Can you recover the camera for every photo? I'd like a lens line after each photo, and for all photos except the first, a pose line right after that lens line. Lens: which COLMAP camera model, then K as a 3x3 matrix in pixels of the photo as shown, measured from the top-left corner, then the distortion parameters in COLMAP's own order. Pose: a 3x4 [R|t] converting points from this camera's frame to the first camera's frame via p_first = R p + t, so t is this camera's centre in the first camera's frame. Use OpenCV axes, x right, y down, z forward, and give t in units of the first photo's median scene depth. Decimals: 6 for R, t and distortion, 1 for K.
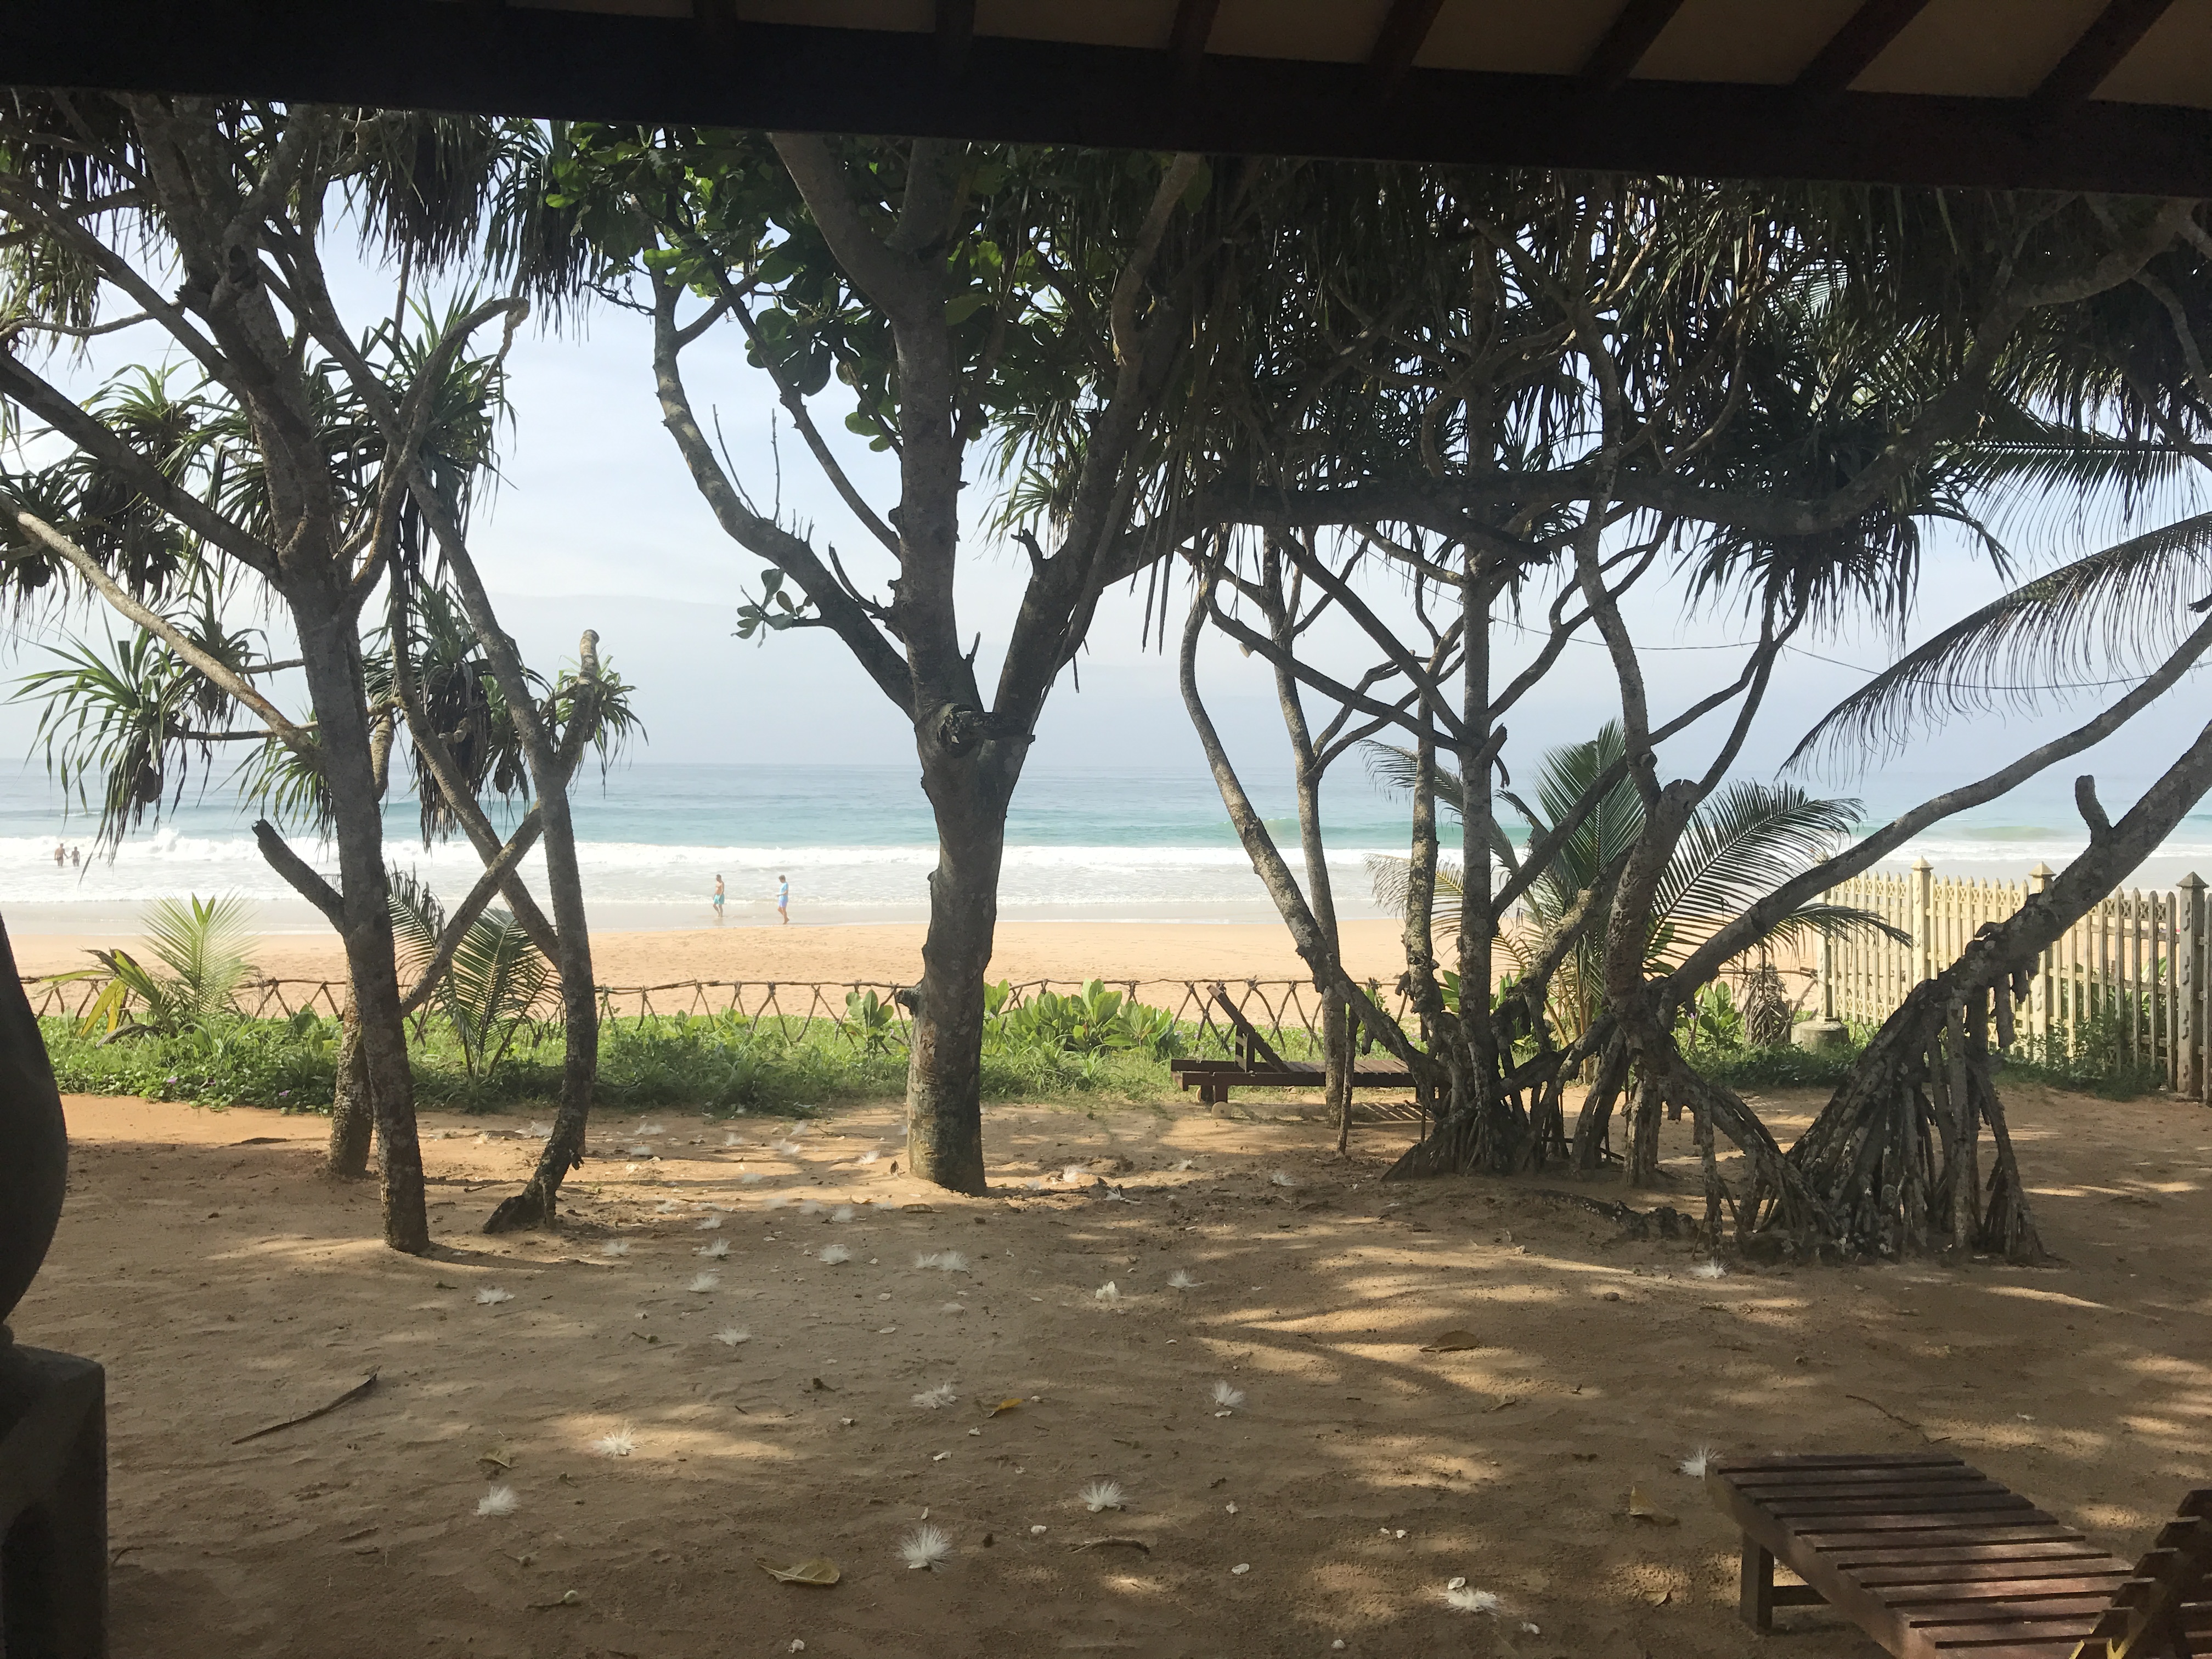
lens RADIAL K [[1798.1, 0, 1103.6], [0, 1798.1, 829.4], [0, 0, 1]] dist [-0.008485, -0.001203]
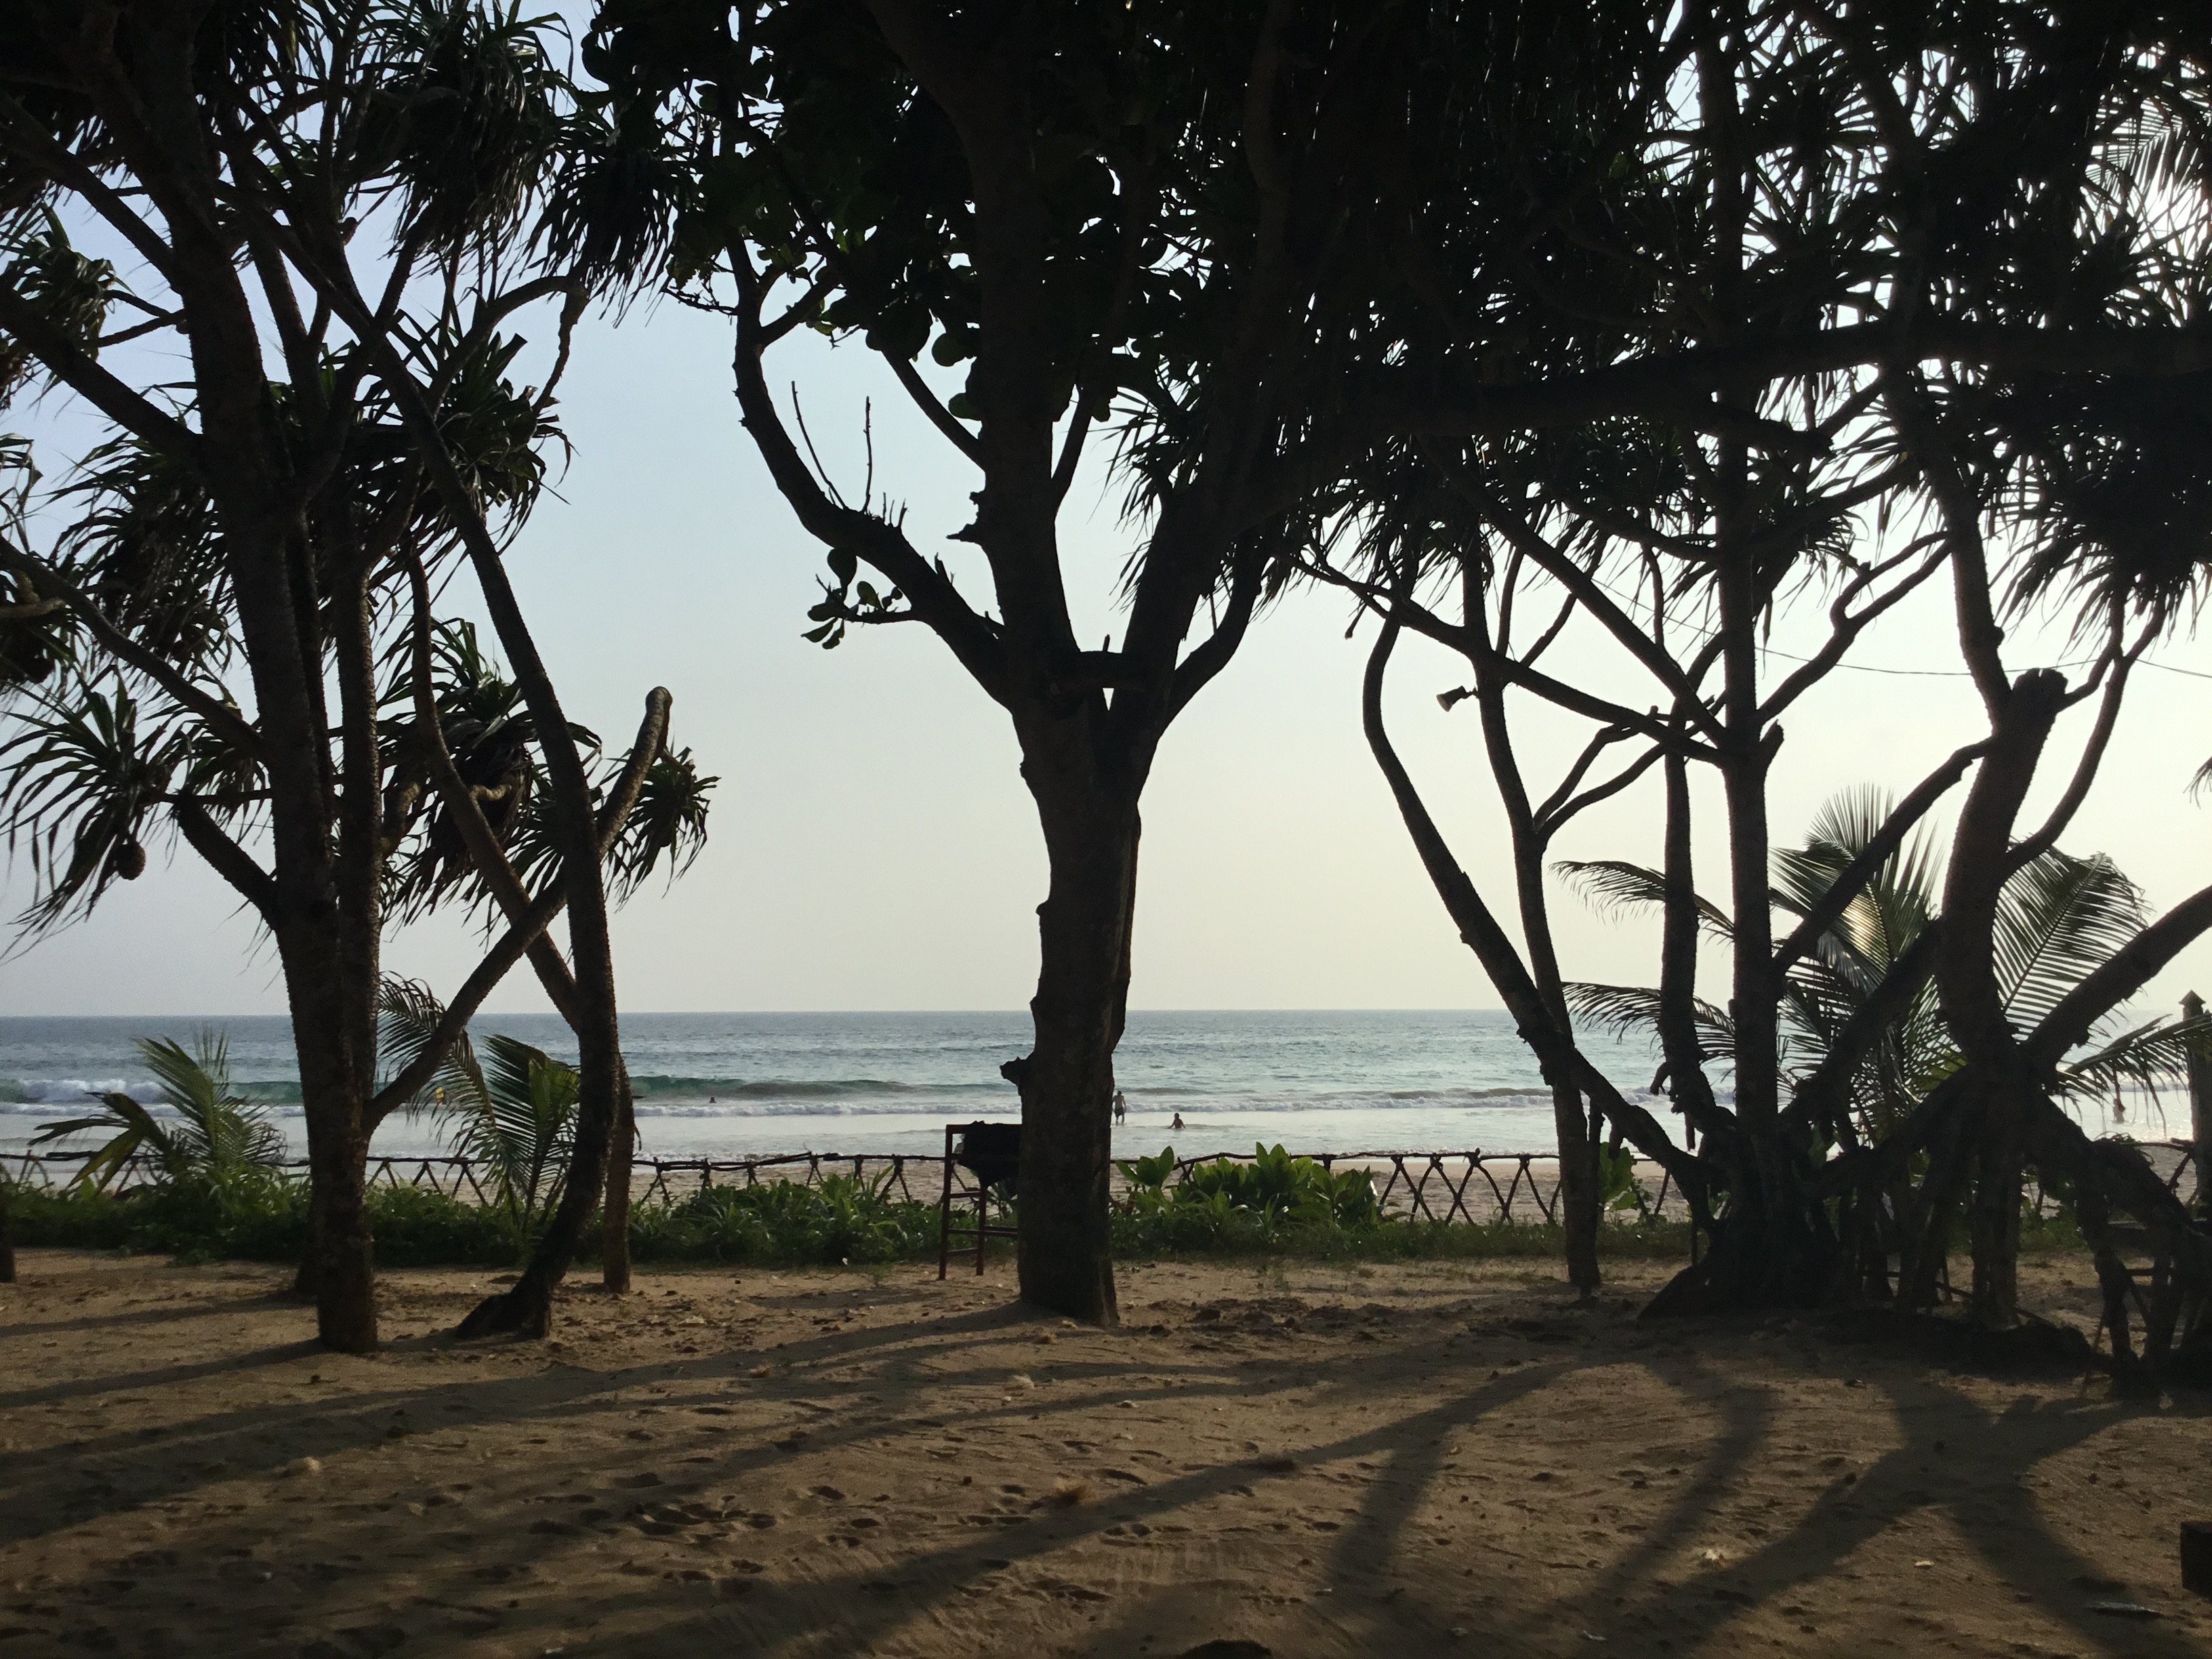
lens RADIAL K [[2016.4, 0, 1108.2], [0, 2016.4, 830.4], [0, 0, 1]] dist [0.012177, 0.000000]
pose [[0.995069, -0.019632, -0.097225, 0.017865], [0.008568, 0.993566, -0.112931, 0.082346], [0.098816, 0.111541, 0.988835, 0.110189]]
